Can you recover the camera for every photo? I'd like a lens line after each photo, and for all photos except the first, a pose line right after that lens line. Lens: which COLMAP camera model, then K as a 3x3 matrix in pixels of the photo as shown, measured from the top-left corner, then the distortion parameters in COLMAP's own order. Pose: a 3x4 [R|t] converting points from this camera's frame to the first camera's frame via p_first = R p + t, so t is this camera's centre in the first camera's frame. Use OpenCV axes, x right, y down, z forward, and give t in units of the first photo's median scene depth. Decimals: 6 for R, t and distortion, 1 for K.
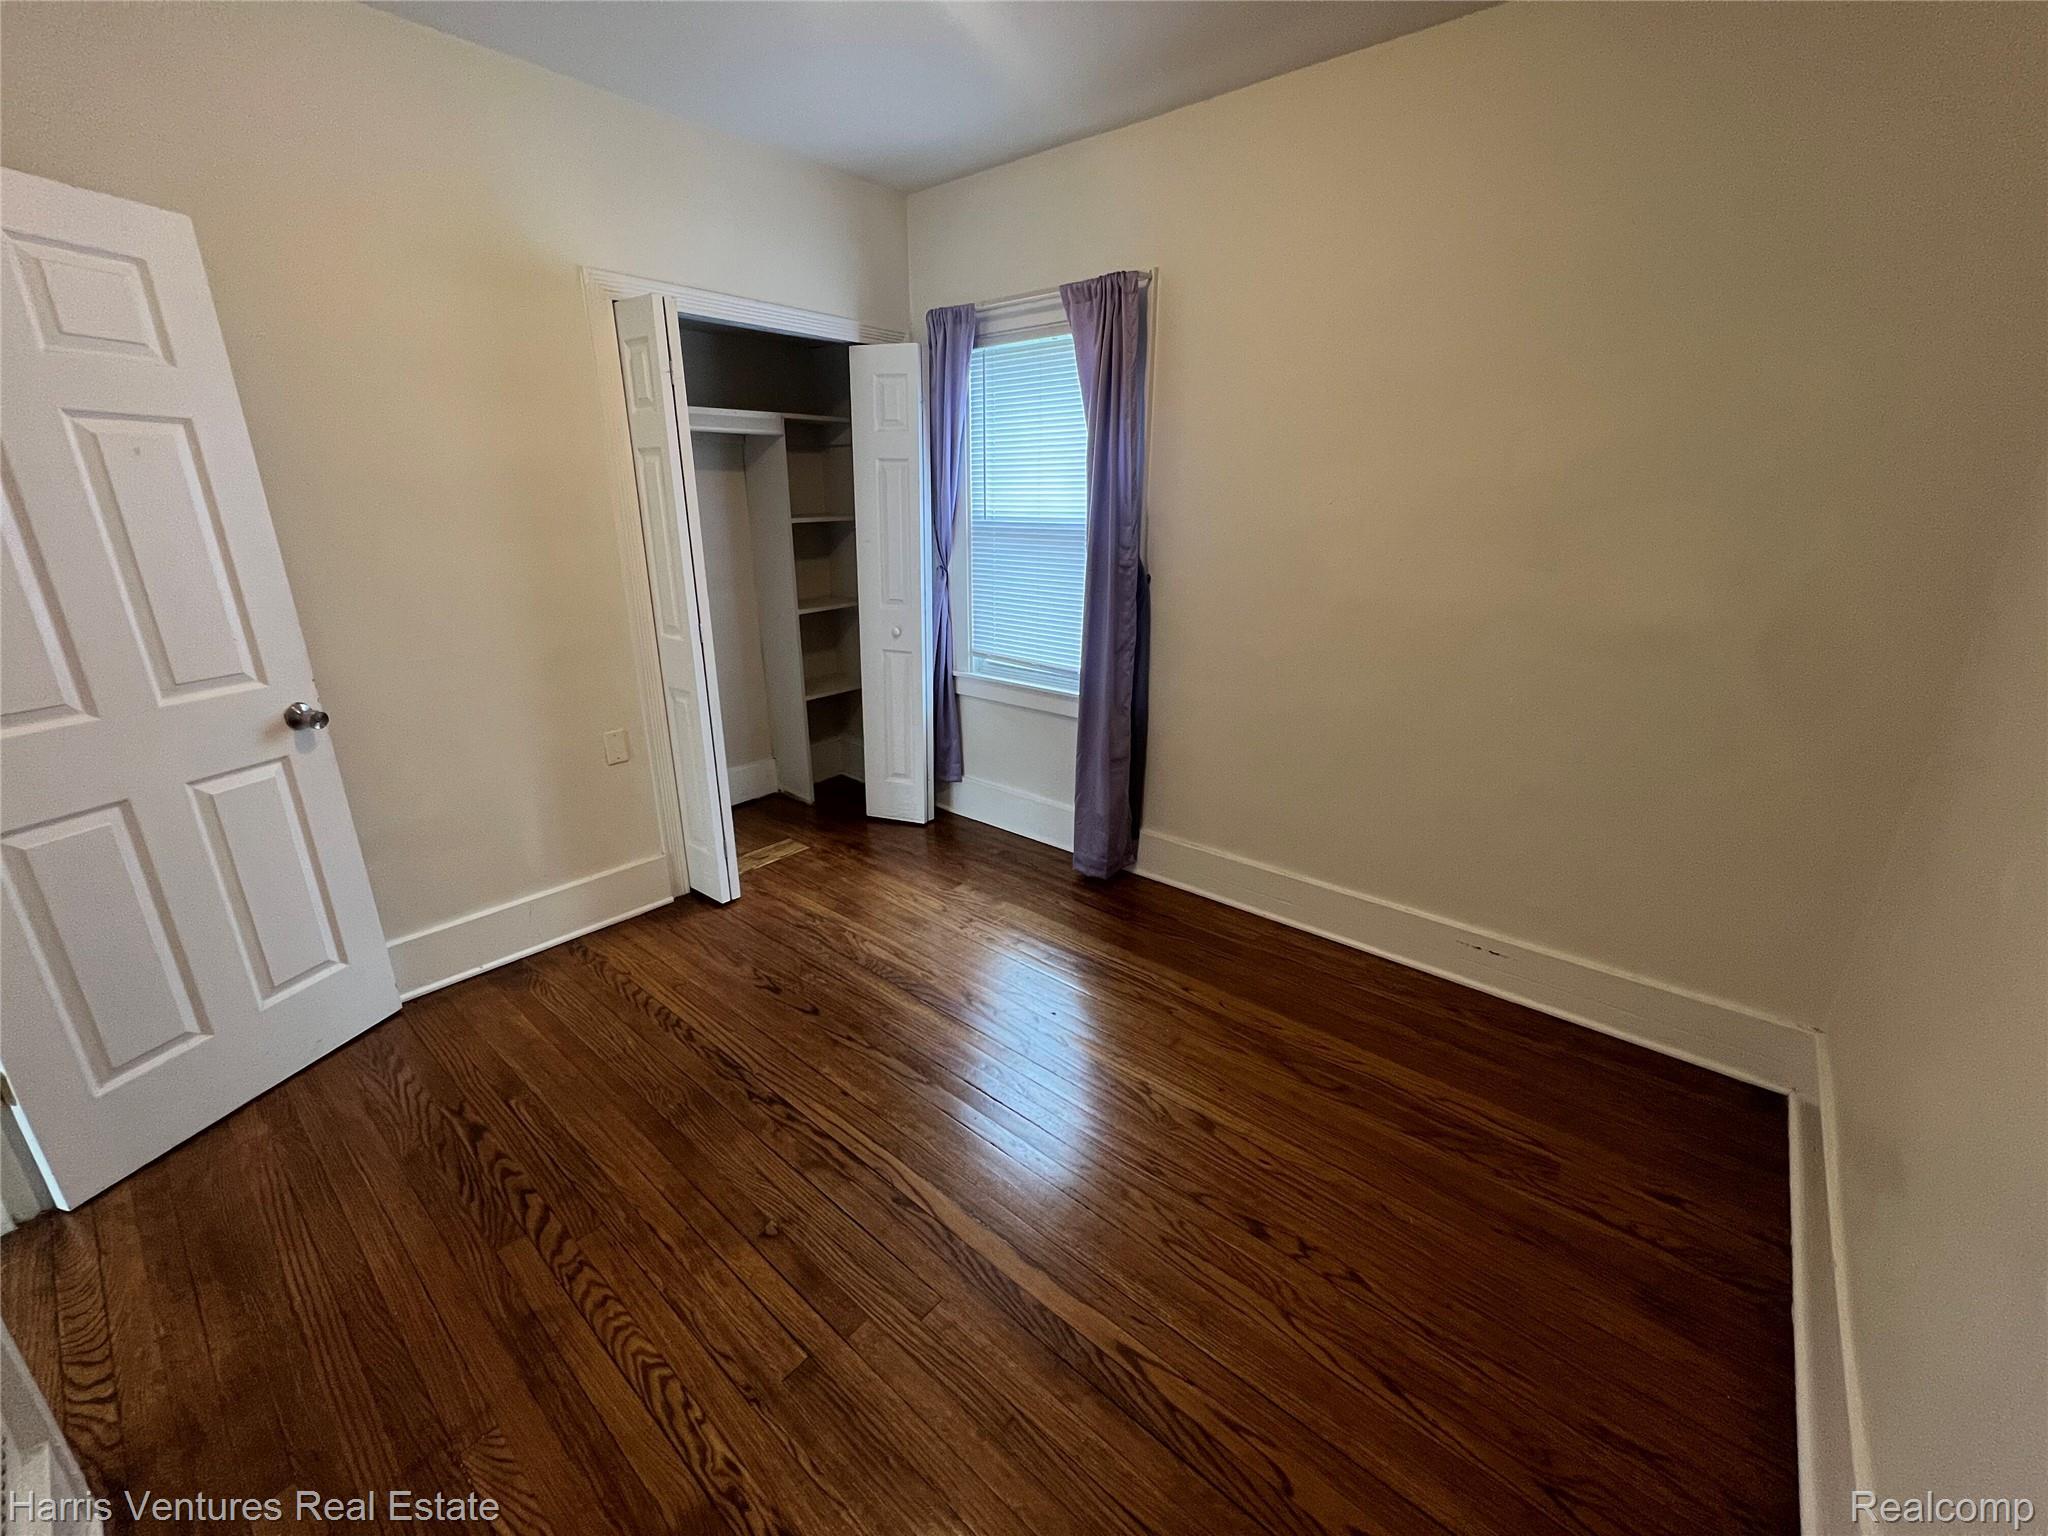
lens RADIAL K [[817.4, 0, 1019.4], [0, 817.4, 762.2], [0, 0, 1]] dist [0.000742, -0.000165]
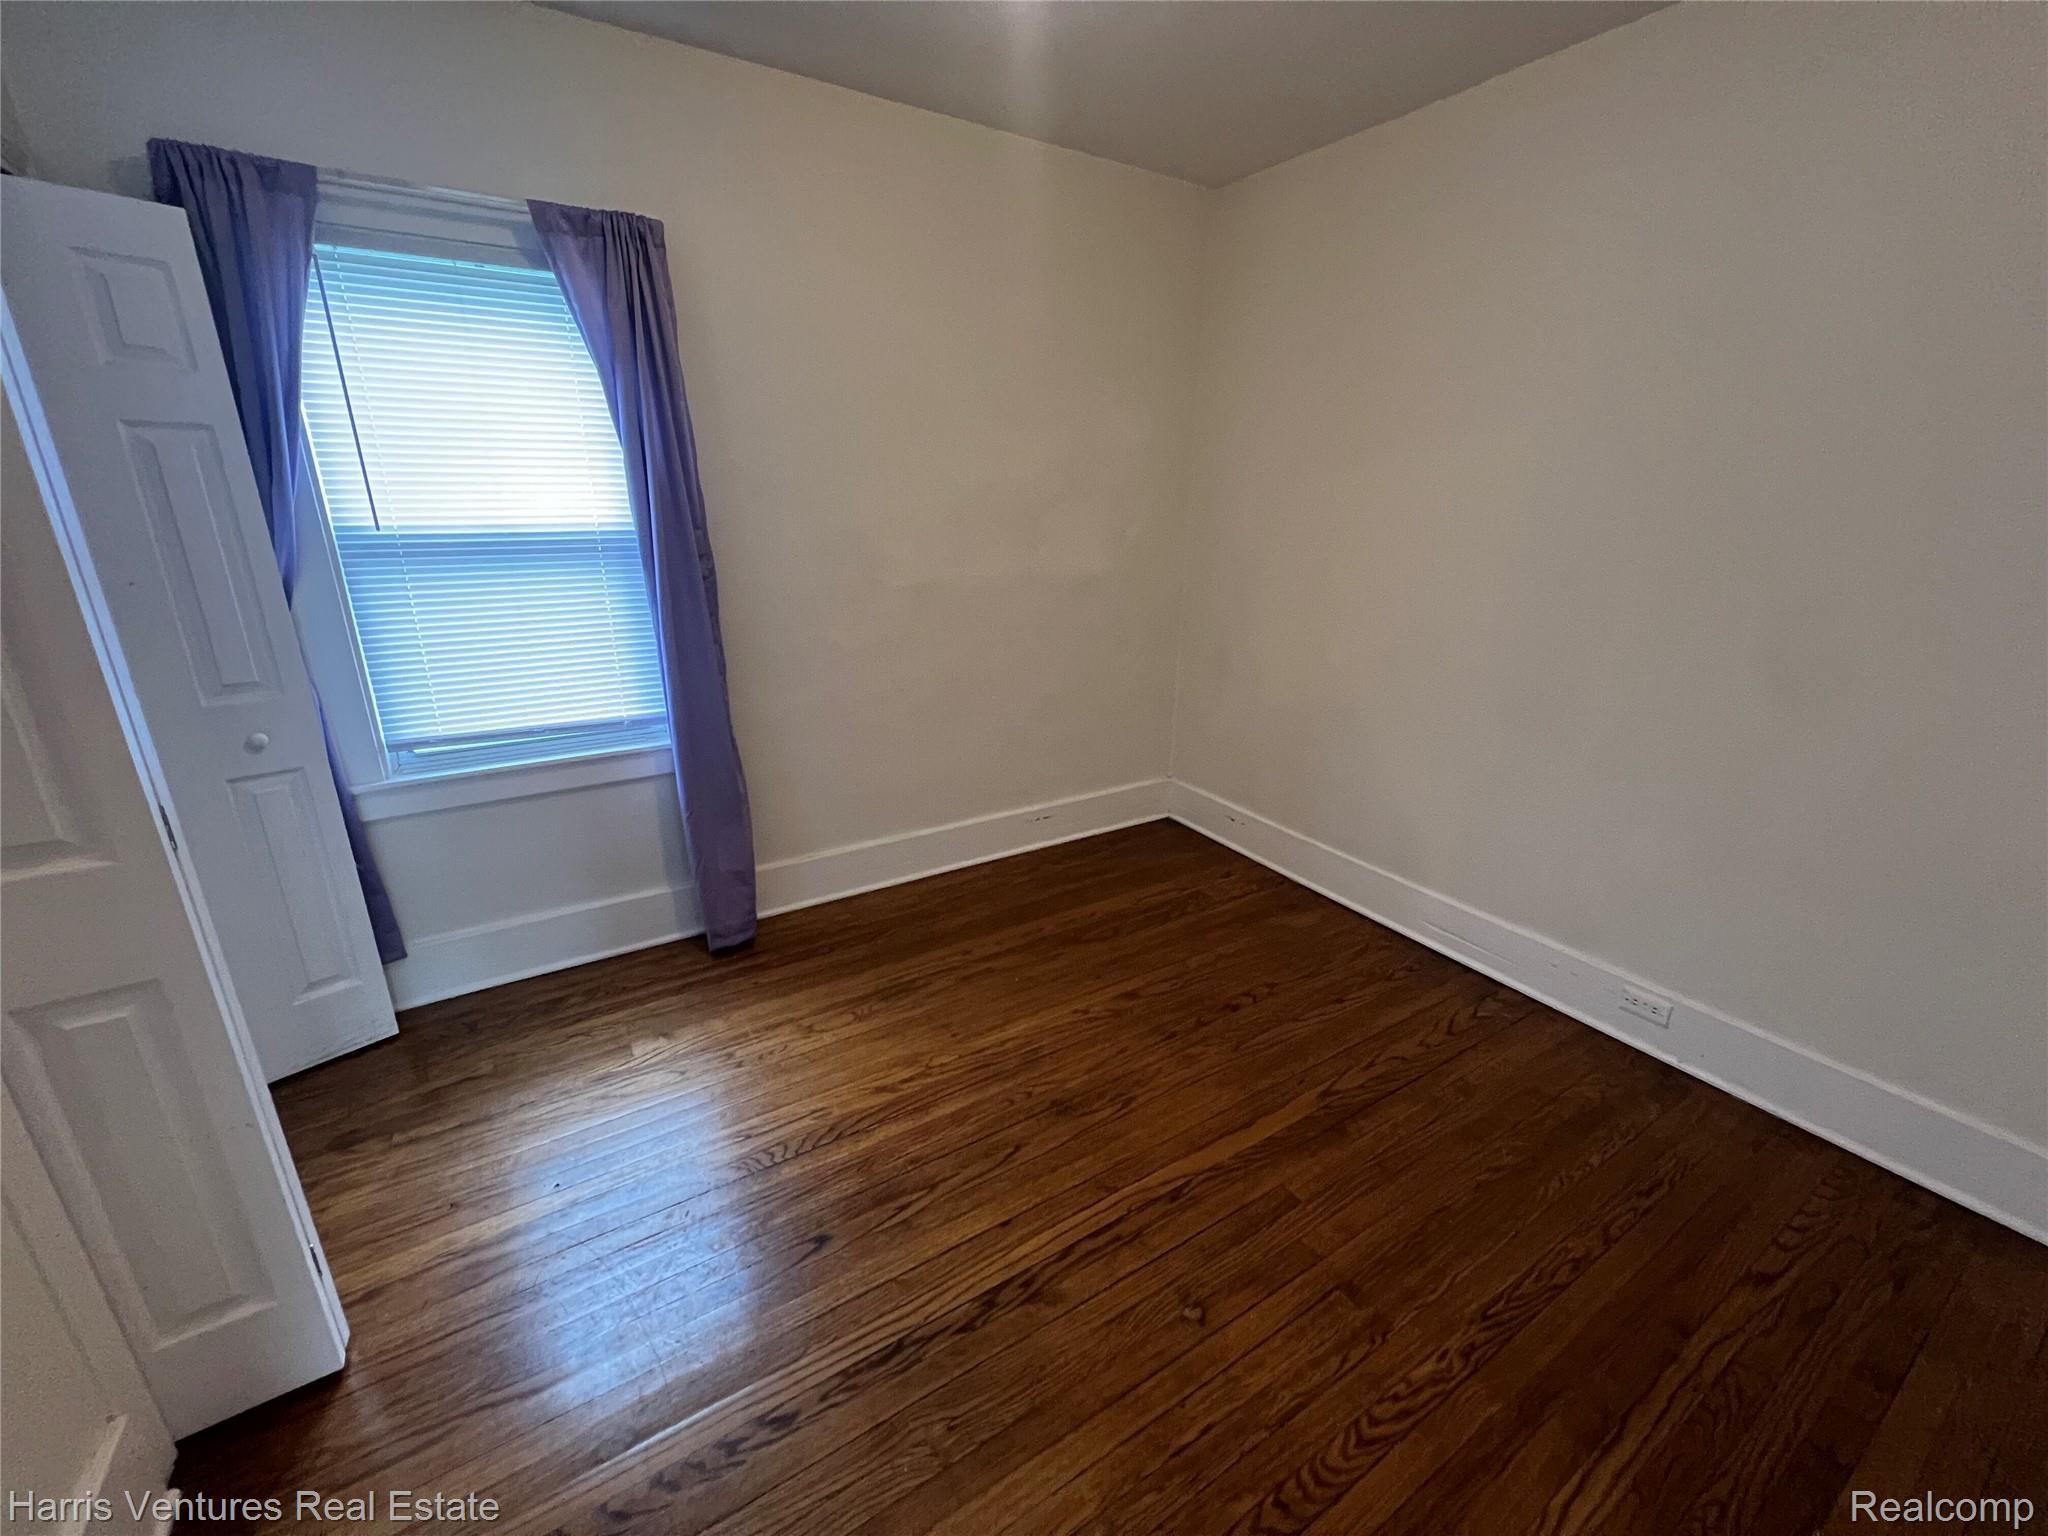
lens RADIAL K [[817.4, 0, 1019.4], [0, 817.4, 762.2], [0, 0, 1]] dist [0.000742, -0.000165]
pose [[0.306182, -0.297064, 0.904437, -0.918864], [0.290398, 0.933928, 0.208441, -0.220629], [-0.906599, 0.198825, 0.372219, 0.662786]]
